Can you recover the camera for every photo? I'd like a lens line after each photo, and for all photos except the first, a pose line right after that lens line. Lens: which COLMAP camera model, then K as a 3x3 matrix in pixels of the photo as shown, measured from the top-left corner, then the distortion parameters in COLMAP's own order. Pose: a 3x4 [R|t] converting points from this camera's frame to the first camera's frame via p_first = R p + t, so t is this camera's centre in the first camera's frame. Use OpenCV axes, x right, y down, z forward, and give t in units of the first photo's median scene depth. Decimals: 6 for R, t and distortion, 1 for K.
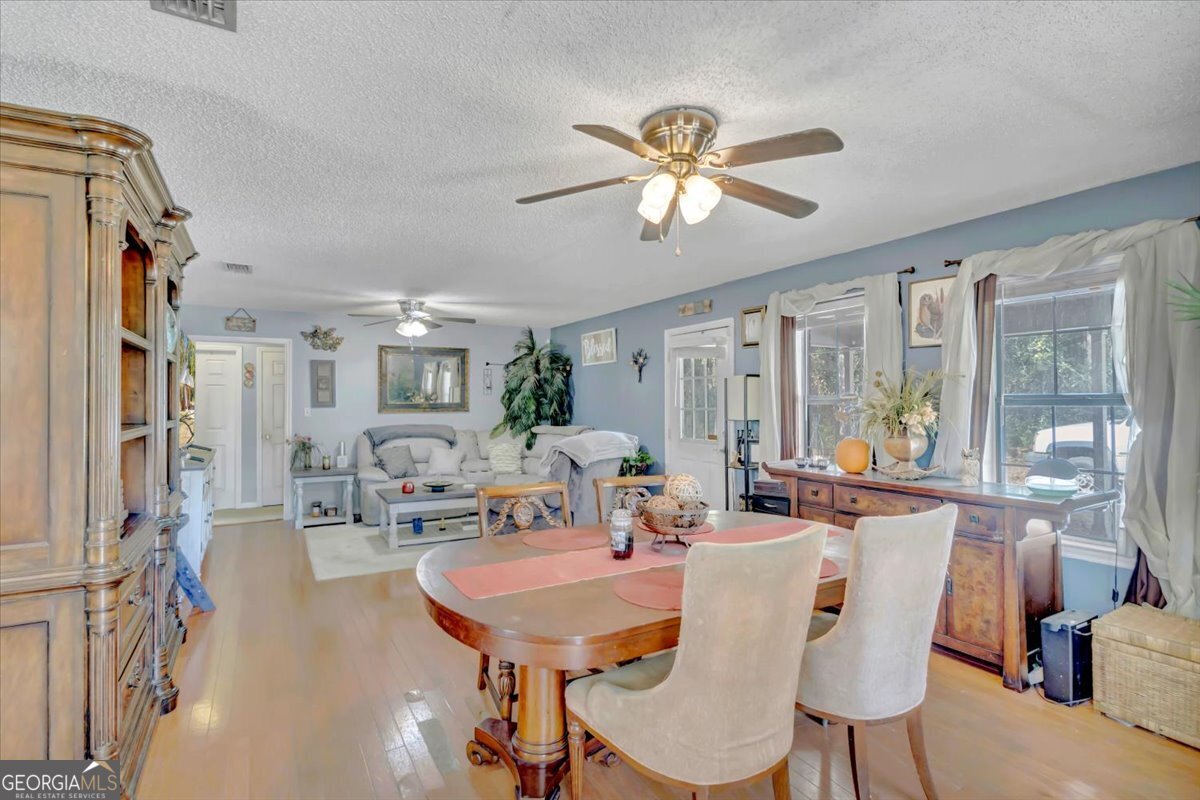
lens RADIAL K [[593.7, 0, 607.7], [0, 593.7, 396.3], [0, 0, 1]] dist [0.004449, 0.000359]
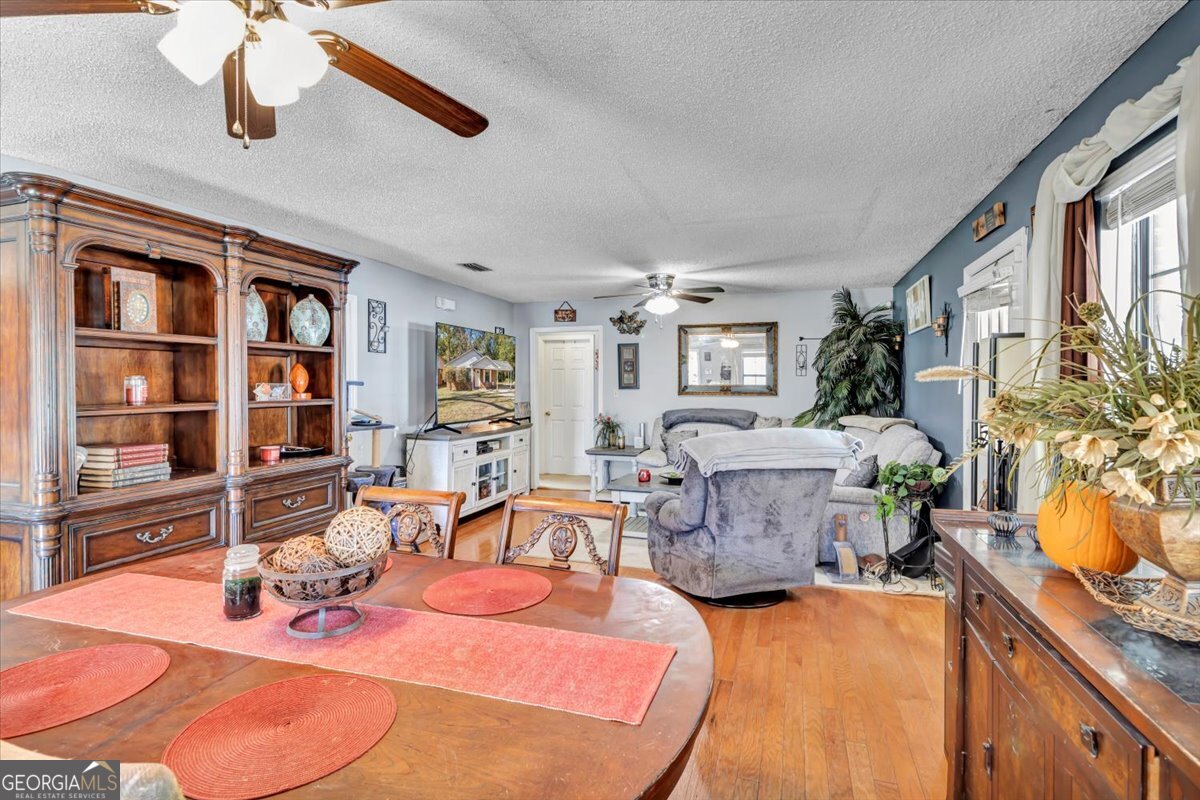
lens RADIAL K [[593.7, 0, 607.7], [0, 593.7, 396.3], [0, 0, 1]] dist [0.004449, 0.000359]
pose [[0.672101, 0.018652, -0.740224, 0.265549], [0.005545, 0.999528, 0.030220, -0.000381], [0.740438, -0.024416, 0.671681, 0.273890]]
